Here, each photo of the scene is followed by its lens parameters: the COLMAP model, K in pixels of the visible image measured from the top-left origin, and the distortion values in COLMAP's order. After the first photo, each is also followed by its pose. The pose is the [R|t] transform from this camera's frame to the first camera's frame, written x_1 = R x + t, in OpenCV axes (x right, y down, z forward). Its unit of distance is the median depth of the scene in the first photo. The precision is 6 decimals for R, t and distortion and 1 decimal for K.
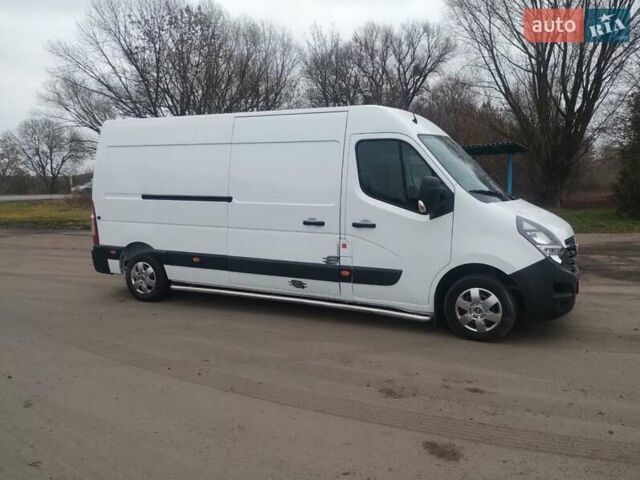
lens RADIAL K [[527.2, 0, 320.0], [0, 527.2, 240.0], [0, 0, 1]] dist [0.077420, -0.102588]
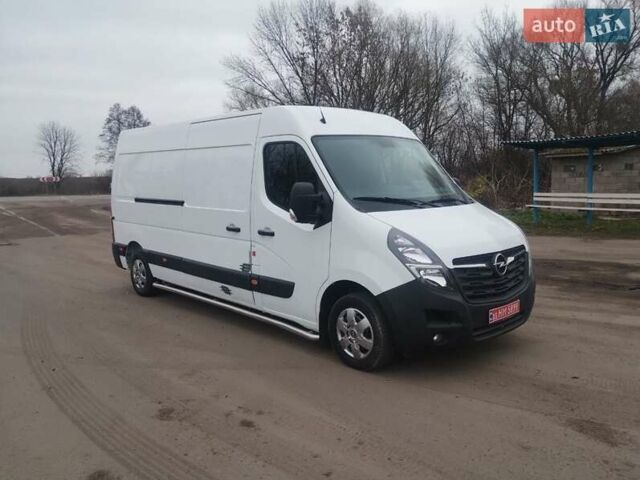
lens RADIAL K [[527.2, 0, 320.0], [0, 527.2, 240.0], [0, 0, 1]] dist [0.077420, -0.102588]
pose [[0.931787, 0.032004, -0.361593, 0.479465], [-0.029052, 0.999485, 0.013597, -0.028954], [0.361842, -0.002165, 0.932237, 0.137077]]
